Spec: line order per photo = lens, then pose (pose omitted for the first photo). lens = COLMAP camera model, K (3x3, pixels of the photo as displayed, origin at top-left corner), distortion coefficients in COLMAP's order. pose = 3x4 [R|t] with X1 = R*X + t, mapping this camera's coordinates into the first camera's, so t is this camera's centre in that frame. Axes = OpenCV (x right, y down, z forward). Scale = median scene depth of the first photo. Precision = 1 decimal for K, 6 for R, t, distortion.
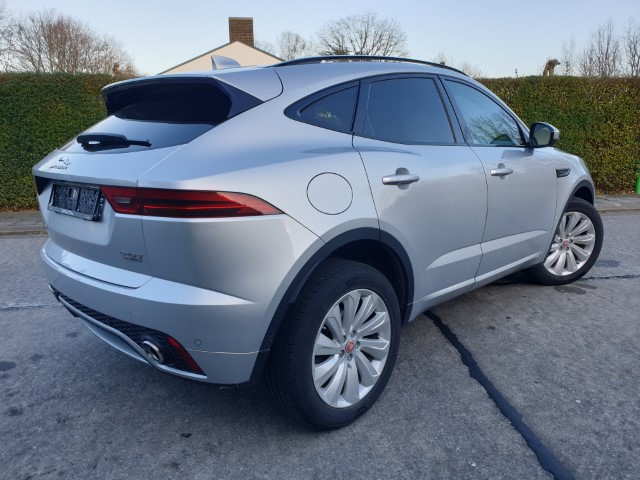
lens RADIAL K [[473.3, 0, 320.0], [0, 473.3, 240.0], [0, 0, 1]] dist [0.010249, -0.000893]
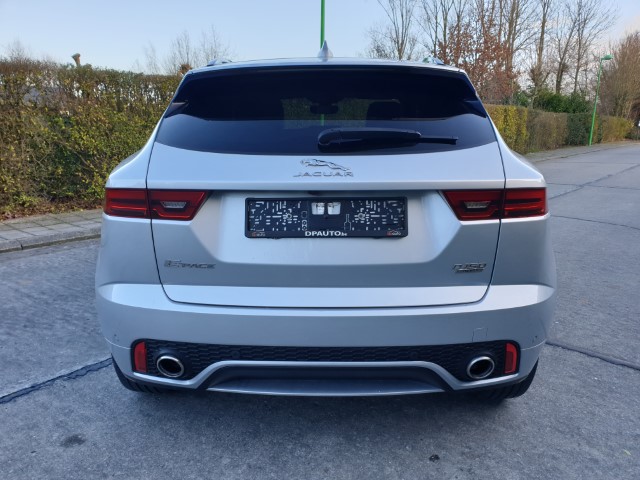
lens RADIAL K [[473.3, 0, 320.0], [0, 473.3, 240.0], [0, 0, 1]] dist [0.010249, -0.000893]
pose [[0.734504, -0.129189, 0.666194, -1.069170], [0.131782, 0.990177, 0.046721, -0.085409], [-0.665686, 0.053475, 0.744314, 0.467332]]
